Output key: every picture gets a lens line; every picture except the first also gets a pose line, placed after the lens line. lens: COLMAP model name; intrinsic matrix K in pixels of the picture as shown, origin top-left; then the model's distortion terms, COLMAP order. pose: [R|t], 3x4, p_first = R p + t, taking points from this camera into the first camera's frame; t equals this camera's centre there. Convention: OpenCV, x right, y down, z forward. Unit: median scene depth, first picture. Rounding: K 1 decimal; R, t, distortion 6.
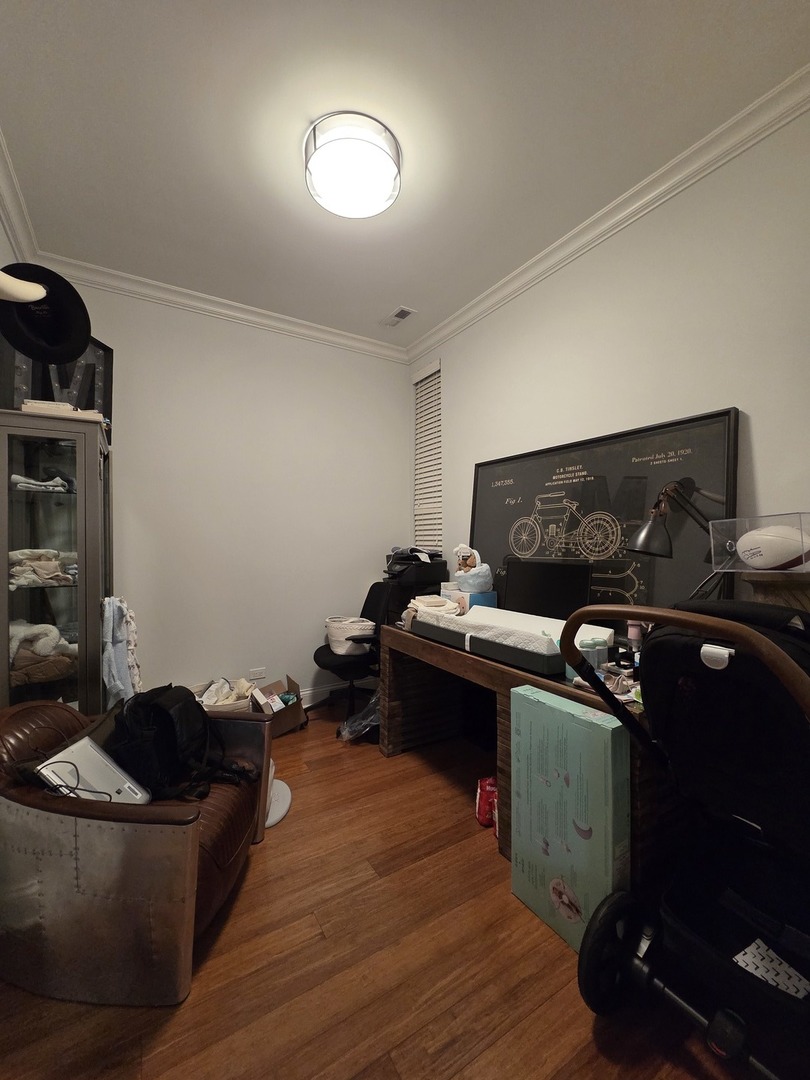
lens RADIAL K [[443.3, 0, 408.1], [0, 443.3, 540.4], [0, 0, 1]] dist [0.000662, 0.000190]
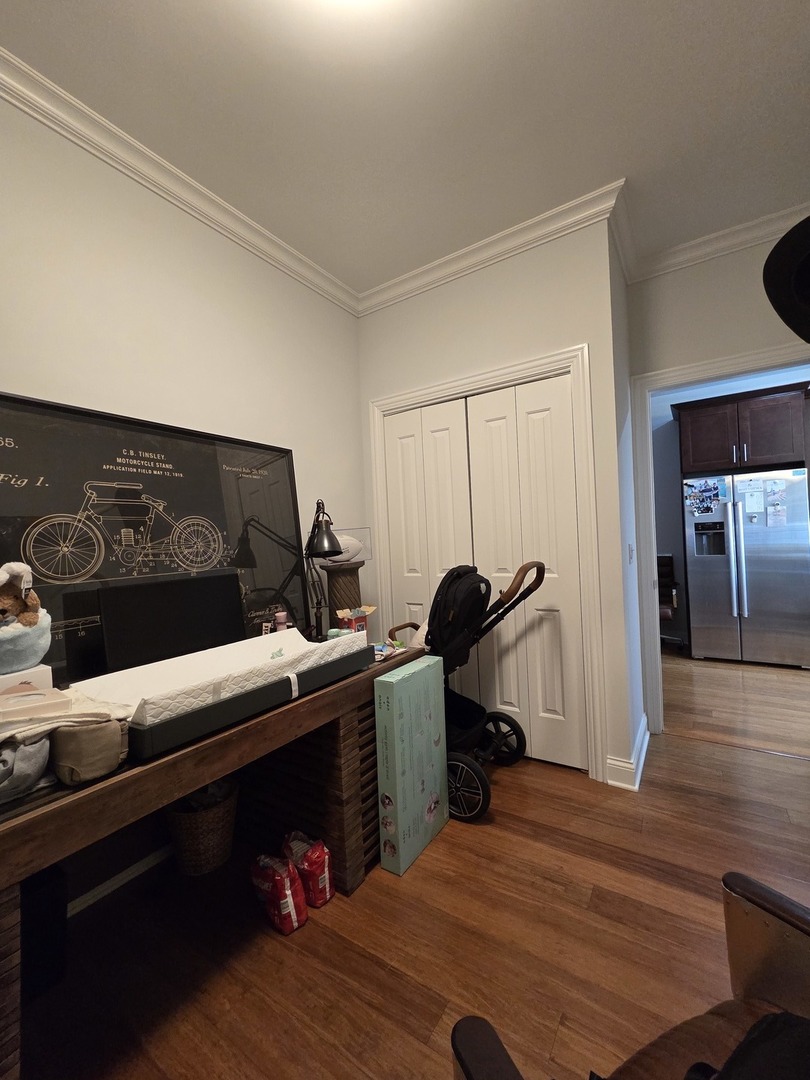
lens RADIAL K [[443.3, 0, 405.0], [0, 443.3, 538.4], [0, 0, 1]] dist [0.000662, 0.000190]
pose [[-0.412860, 0.028146, 0.910360, -0.525202], [0.043123, 0.999006, -0.011330, 0.006296], [-0.909773, 0.034580, -0.413663, 0.984864]]
